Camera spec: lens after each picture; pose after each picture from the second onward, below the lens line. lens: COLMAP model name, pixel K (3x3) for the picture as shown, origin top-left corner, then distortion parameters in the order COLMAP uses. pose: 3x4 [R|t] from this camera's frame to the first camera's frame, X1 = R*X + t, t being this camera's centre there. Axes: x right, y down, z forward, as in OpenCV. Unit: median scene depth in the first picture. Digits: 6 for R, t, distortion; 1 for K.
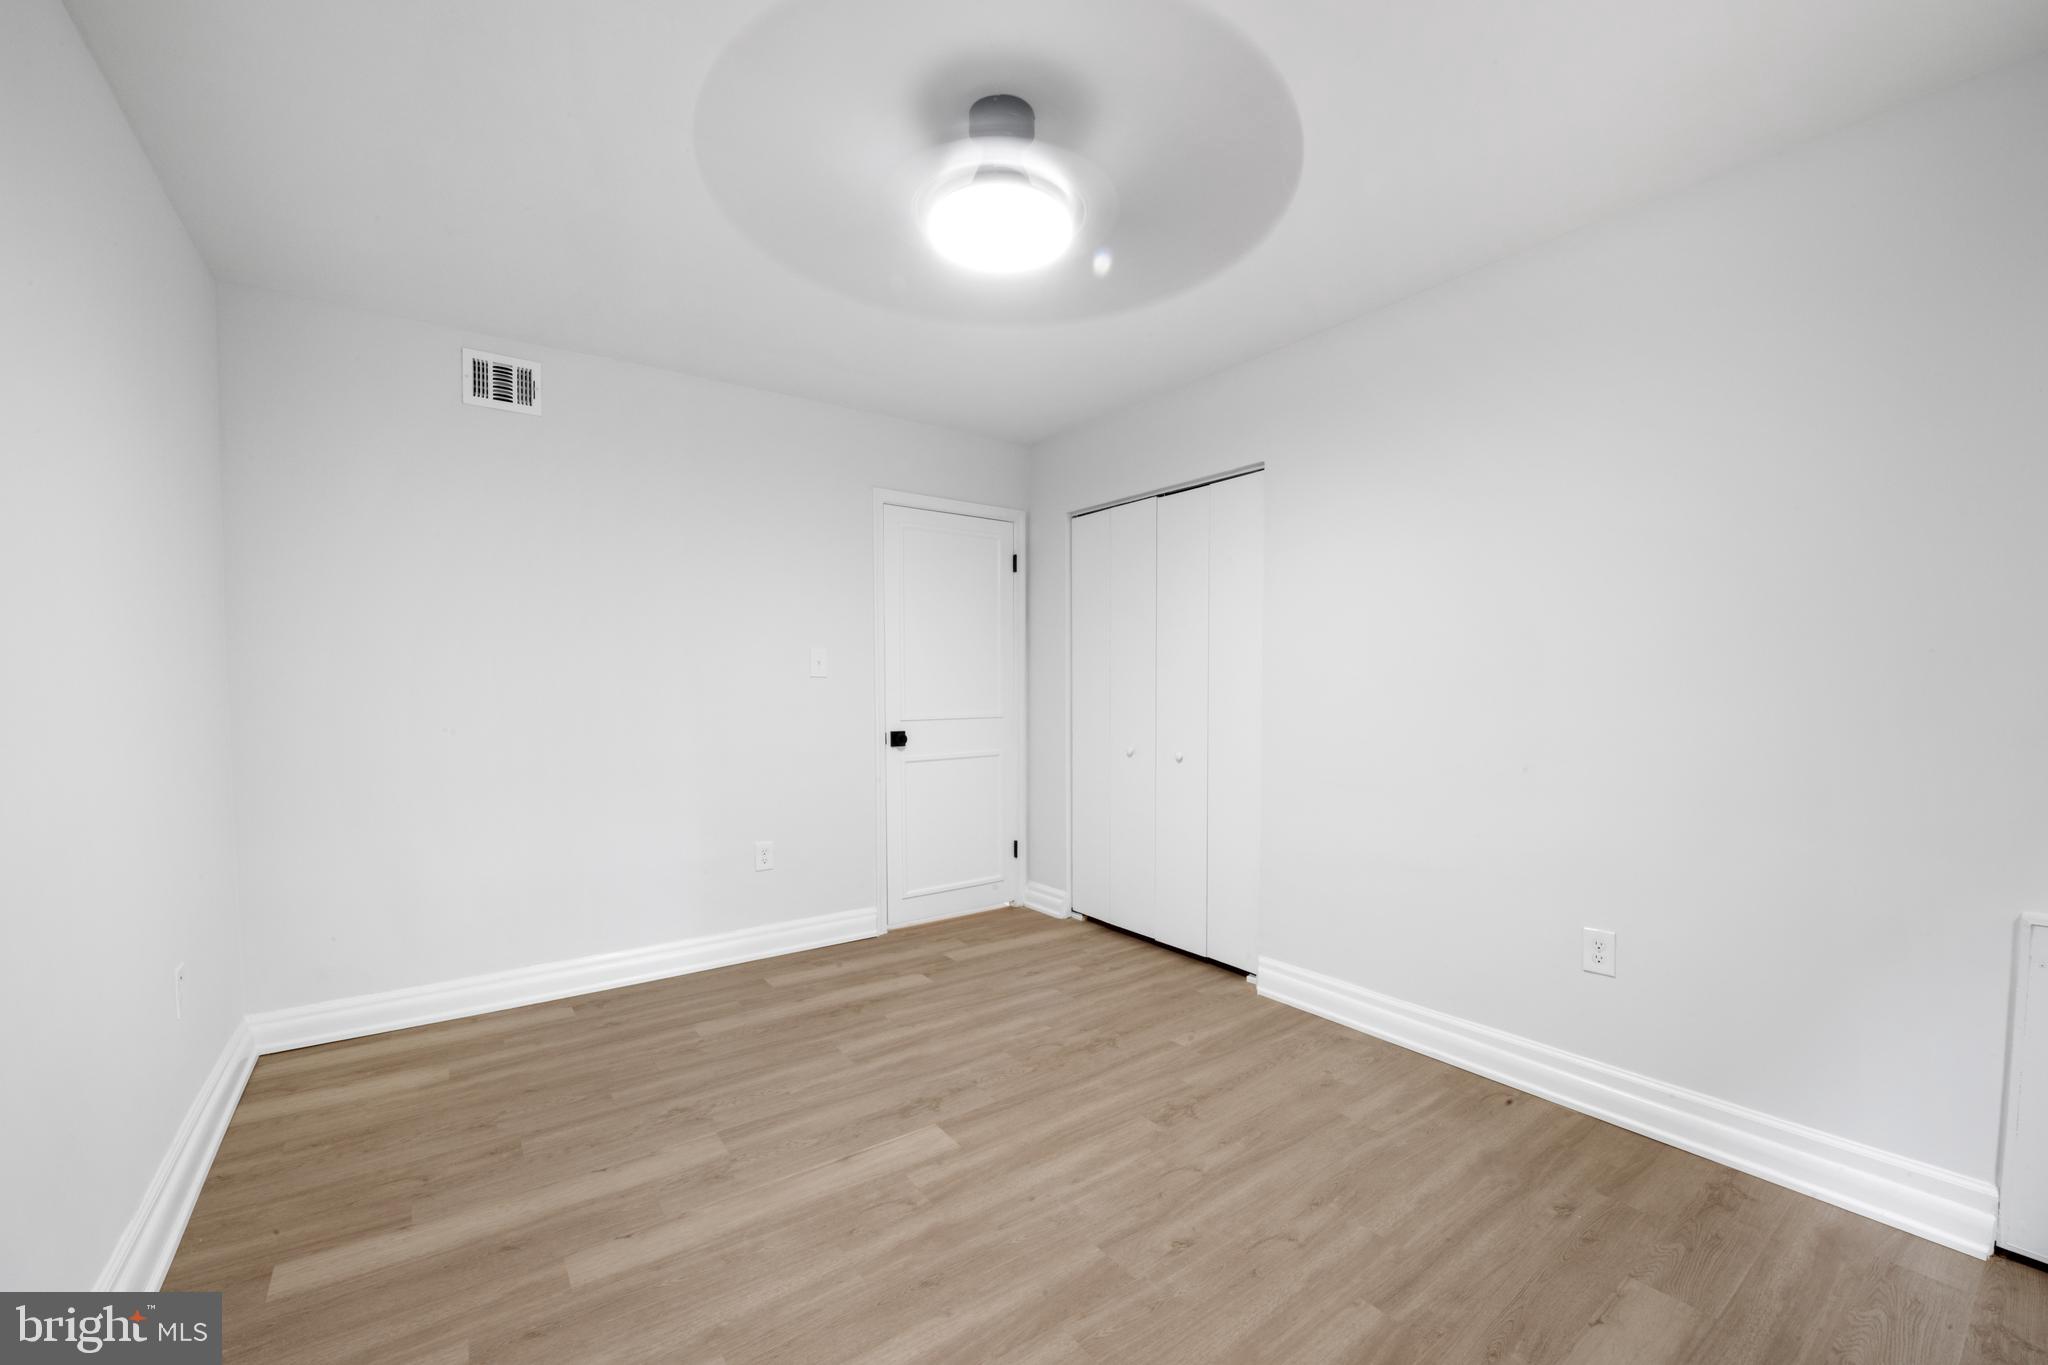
lens RADIAL K [[820.1, 0, 1021.6], [0, 820.1, 691.6], [0, 0, 1]] dist [-0.011330, 0.000207]
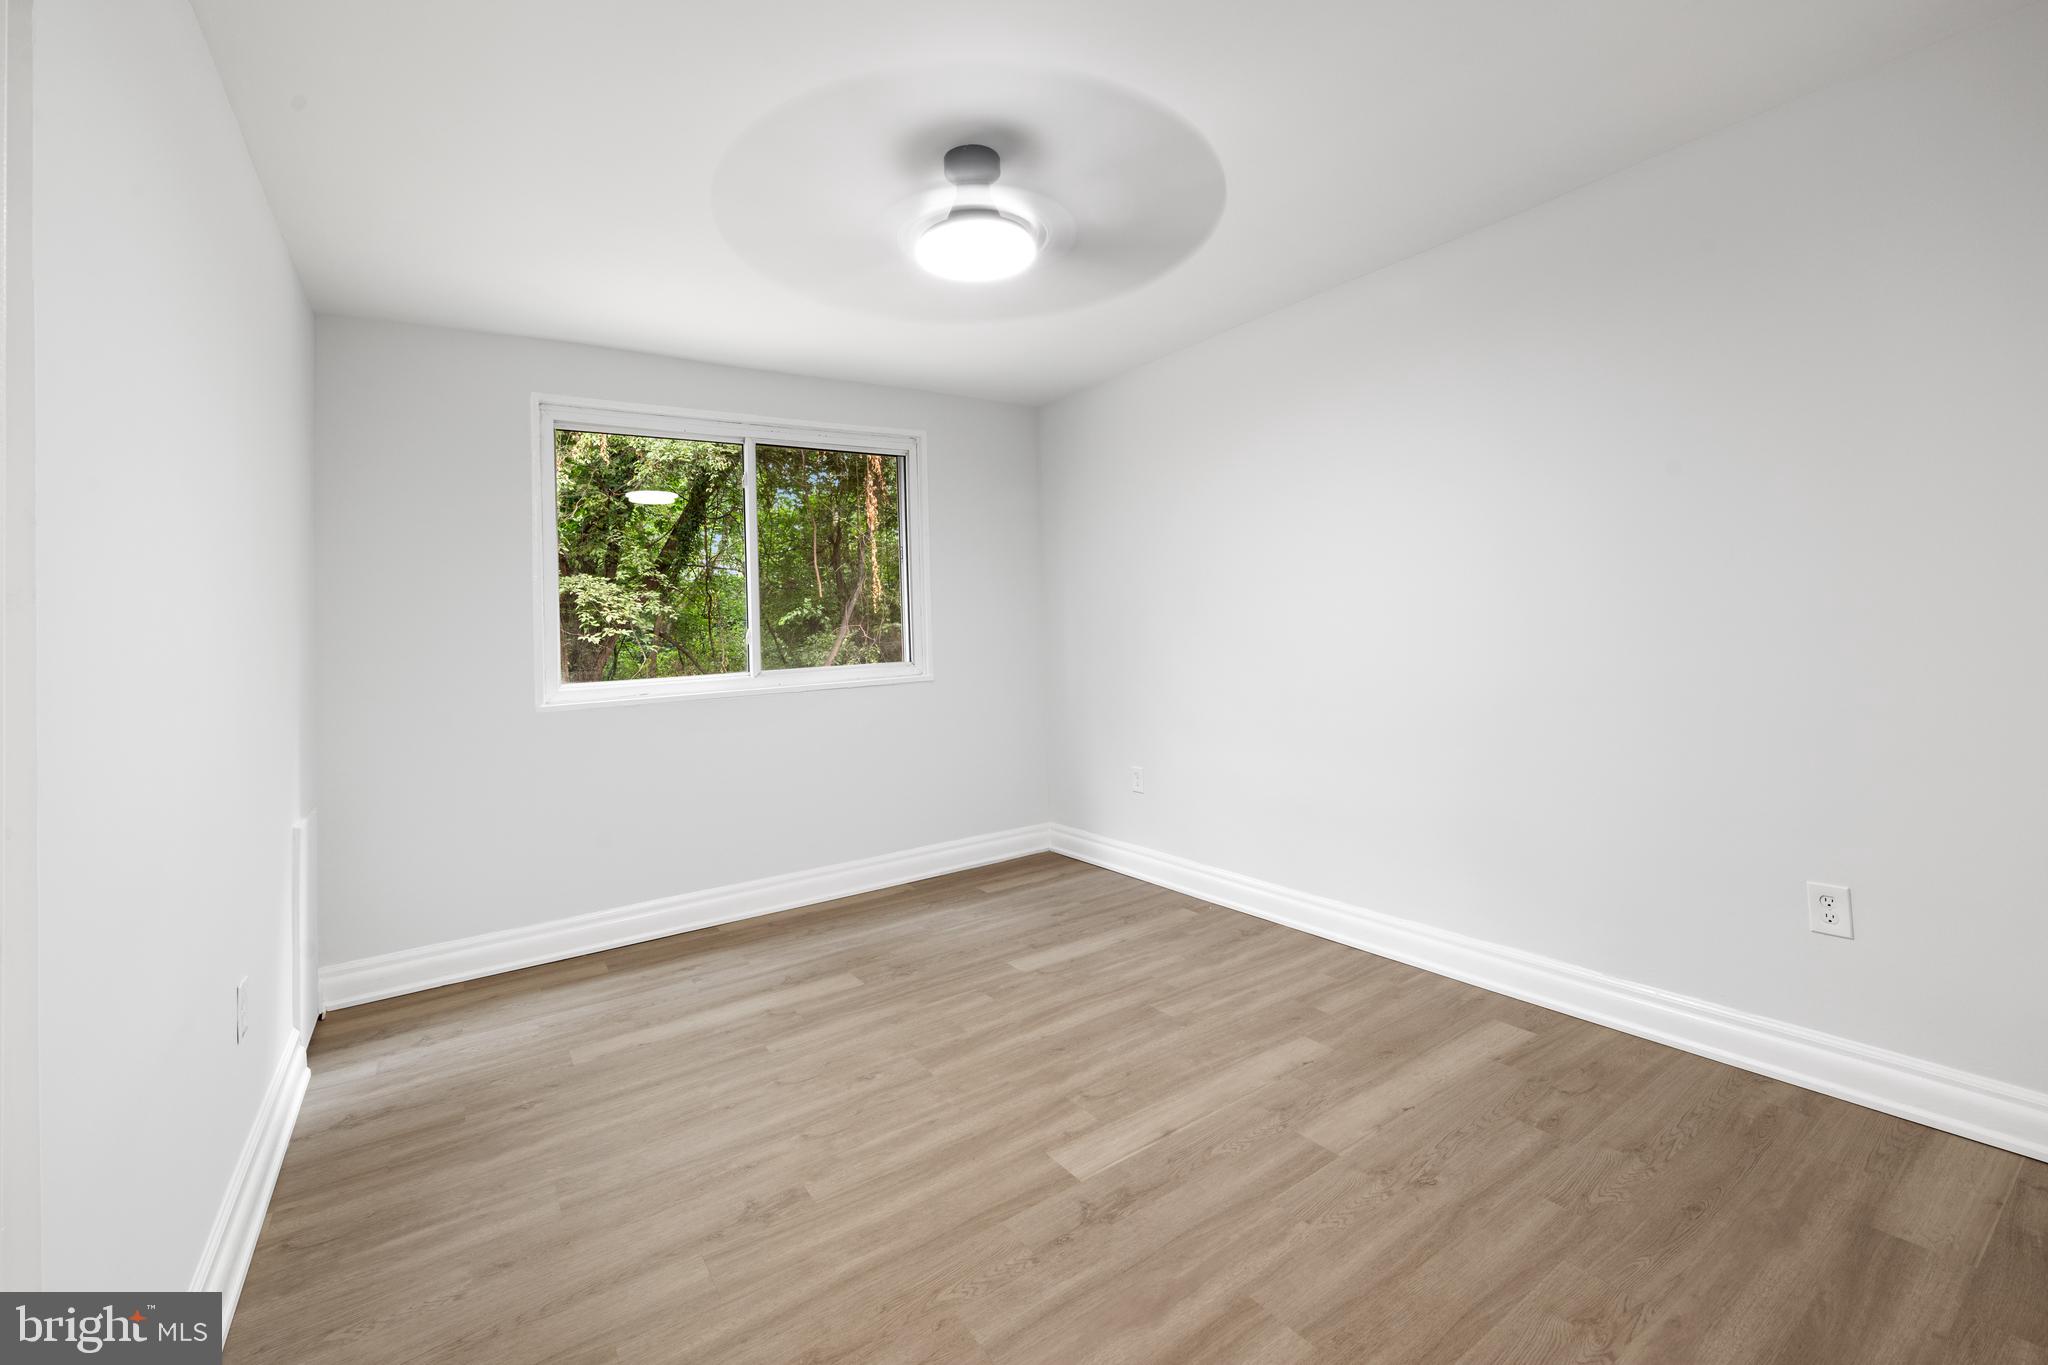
lens RADIAL K [[820.1, 0, 1021.6], [0, 820.1, 691.6], [0, 0, 1]] dist [-0.011330, 0.000207]
pose [[-0.997998, 0.042855, 0.046511, -0.114033], [0.046732, 0.995219, 0.085762, -0.021403], [-0.042614, 0.087764, -0.995229, 1.904444]]
